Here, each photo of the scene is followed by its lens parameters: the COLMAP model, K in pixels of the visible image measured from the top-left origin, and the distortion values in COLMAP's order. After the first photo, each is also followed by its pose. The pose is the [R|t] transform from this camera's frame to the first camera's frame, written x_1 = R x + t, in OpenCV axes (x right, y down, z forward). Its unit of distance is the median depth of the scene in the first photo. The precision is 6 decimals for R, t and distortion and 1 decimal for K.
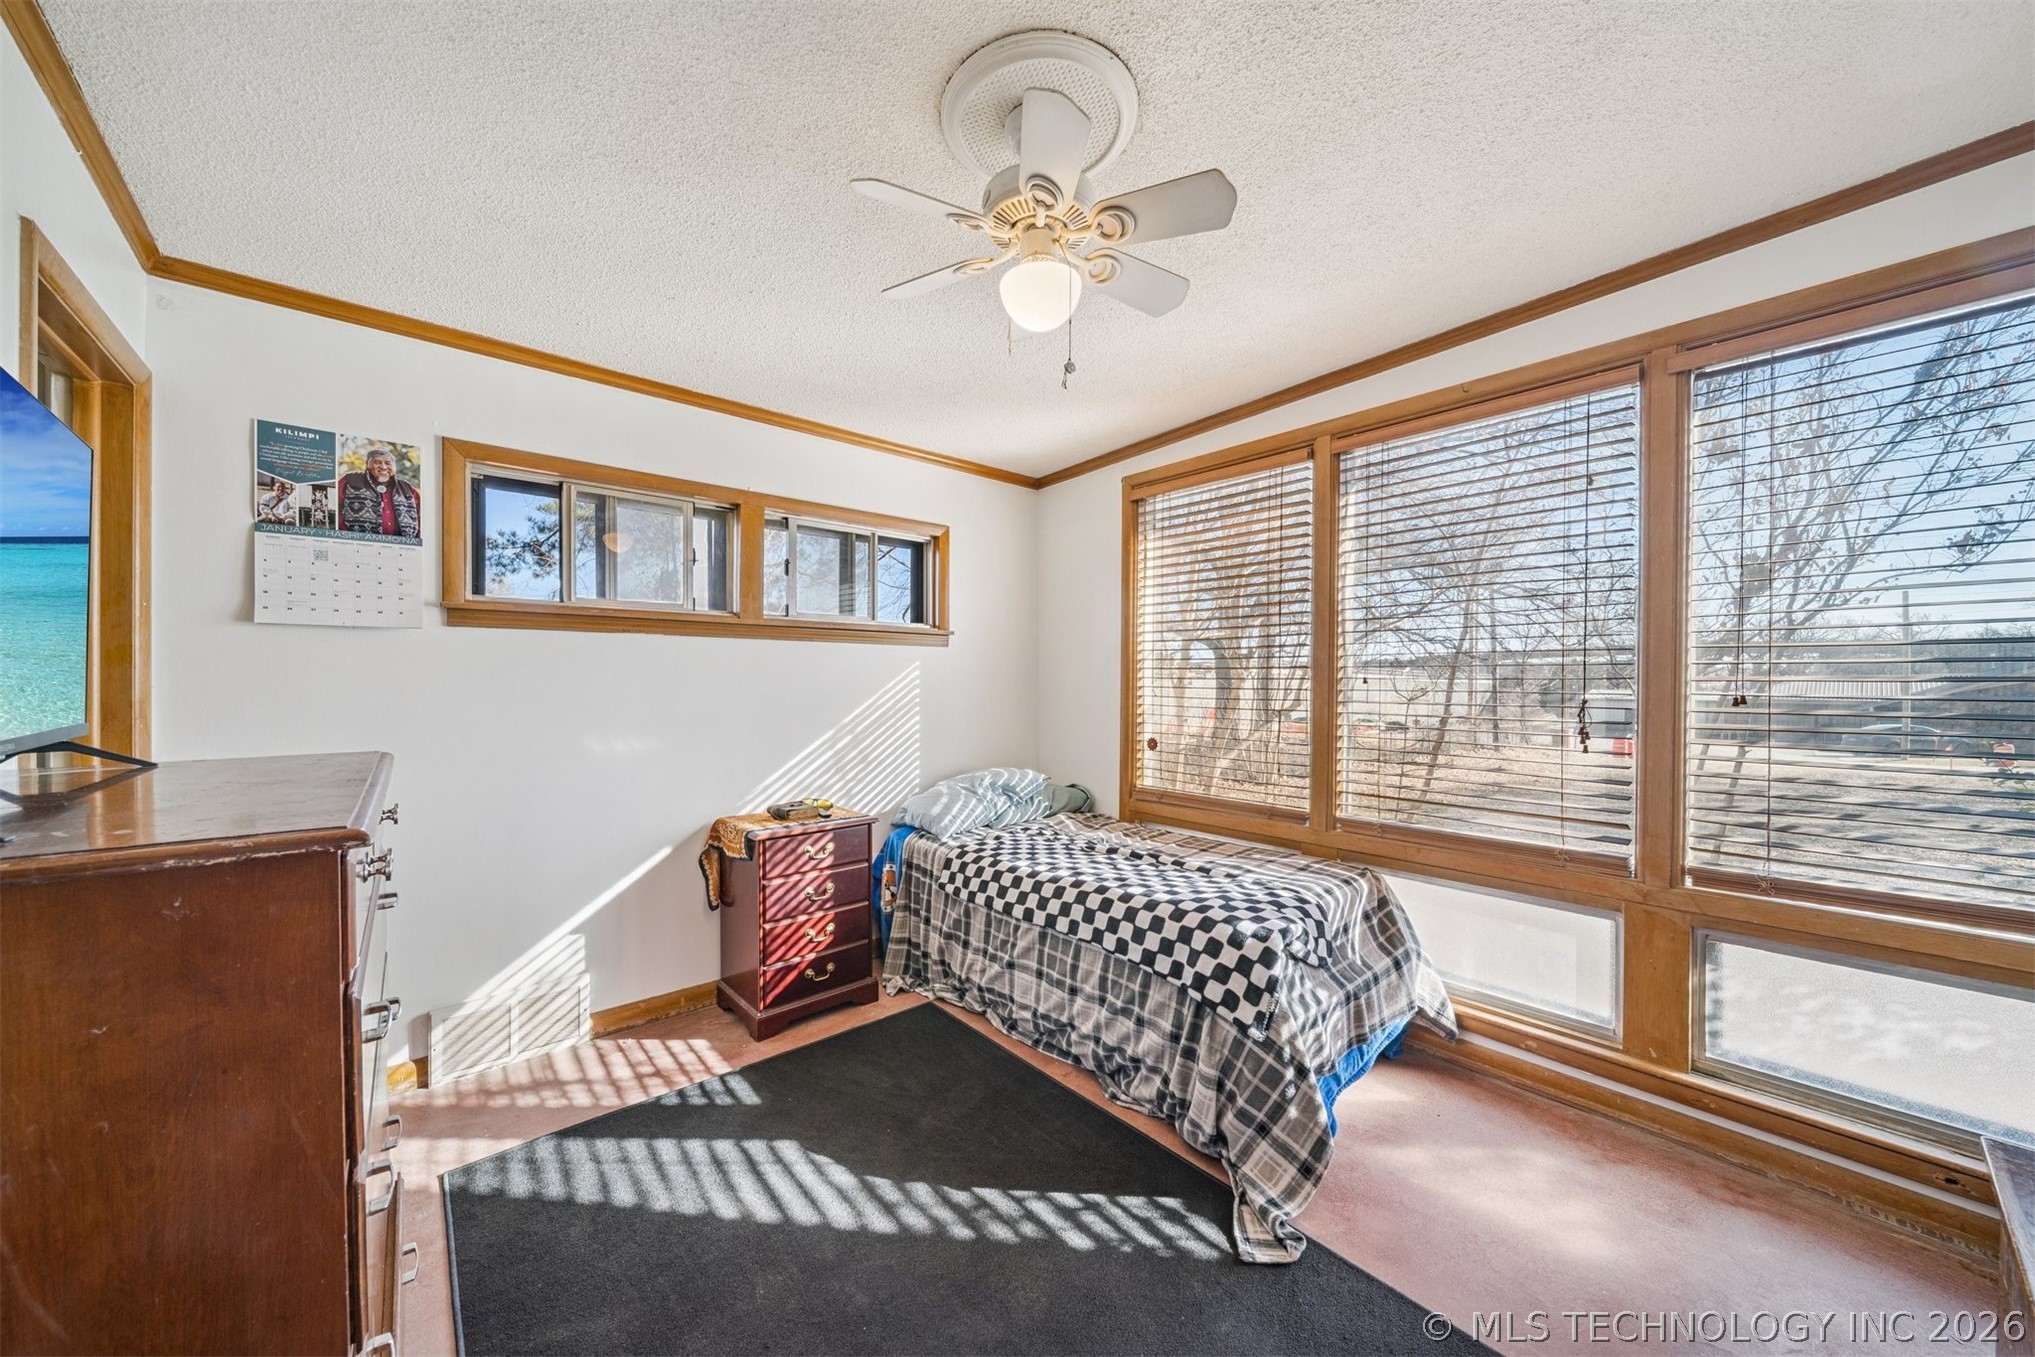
lens RADIAL K [[711.5, 0, 1015.8], [0, 711.5, 682.2], [0, 0, 1]] dist [-0.003080, -0.000293]
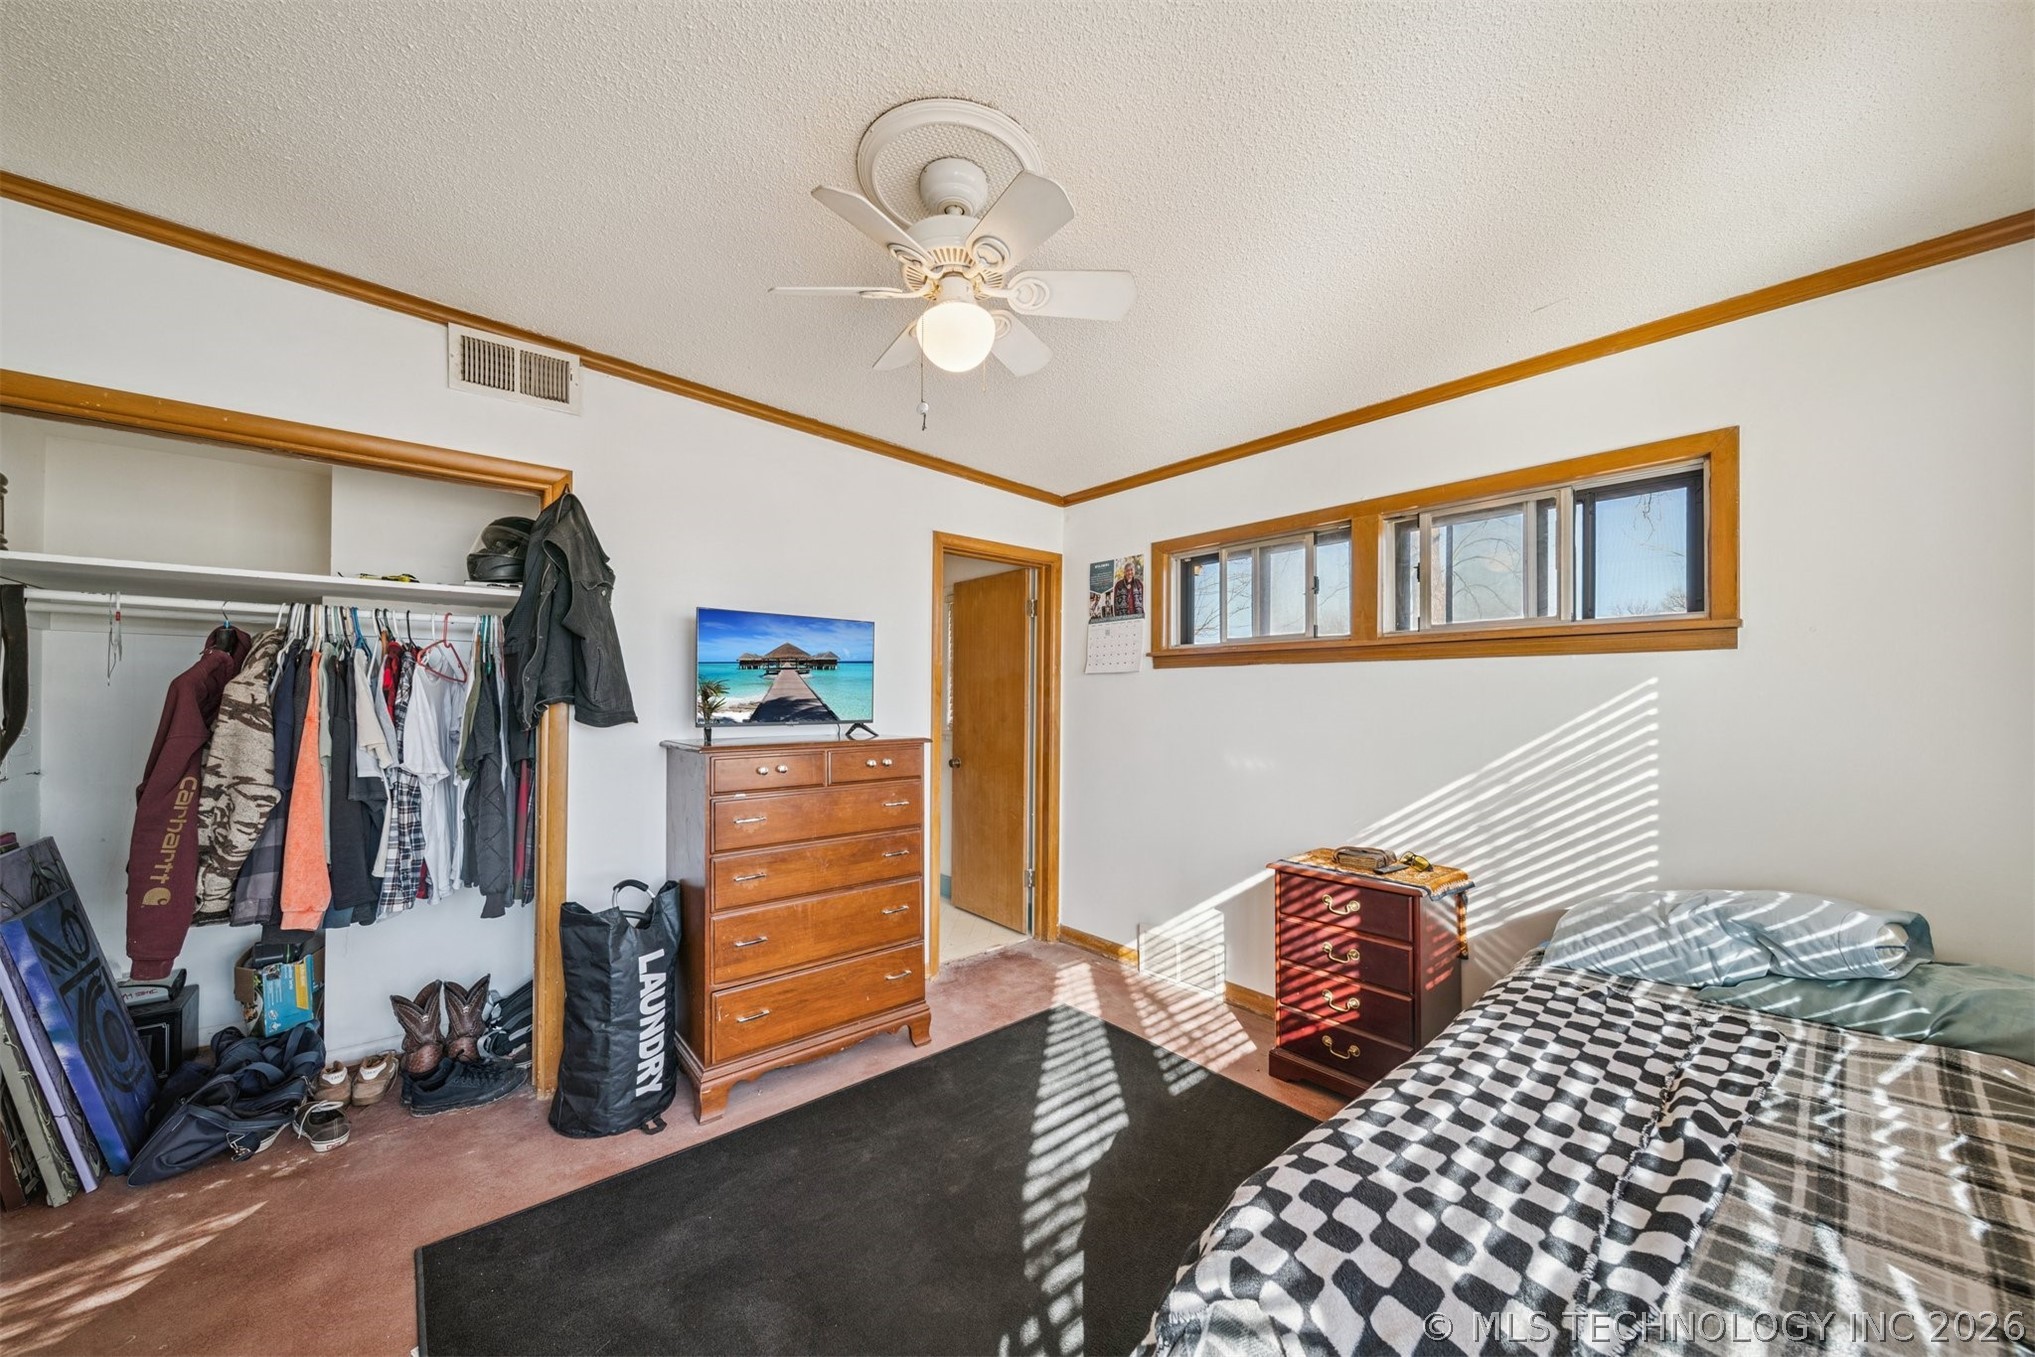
lens RADIAL K [[717.9, 0, 1015.2], [0, 717.9, 691.8], [0, 0, 1]] dist [-0.001676, -0.000322]
pose [[-0.011017, -0.014550, -0.999833, 0.654391], [-0.009204, 0.999853, -0.014449, -0.005436], [0.999897, 0.009043, -0.011149, 0.669492]]
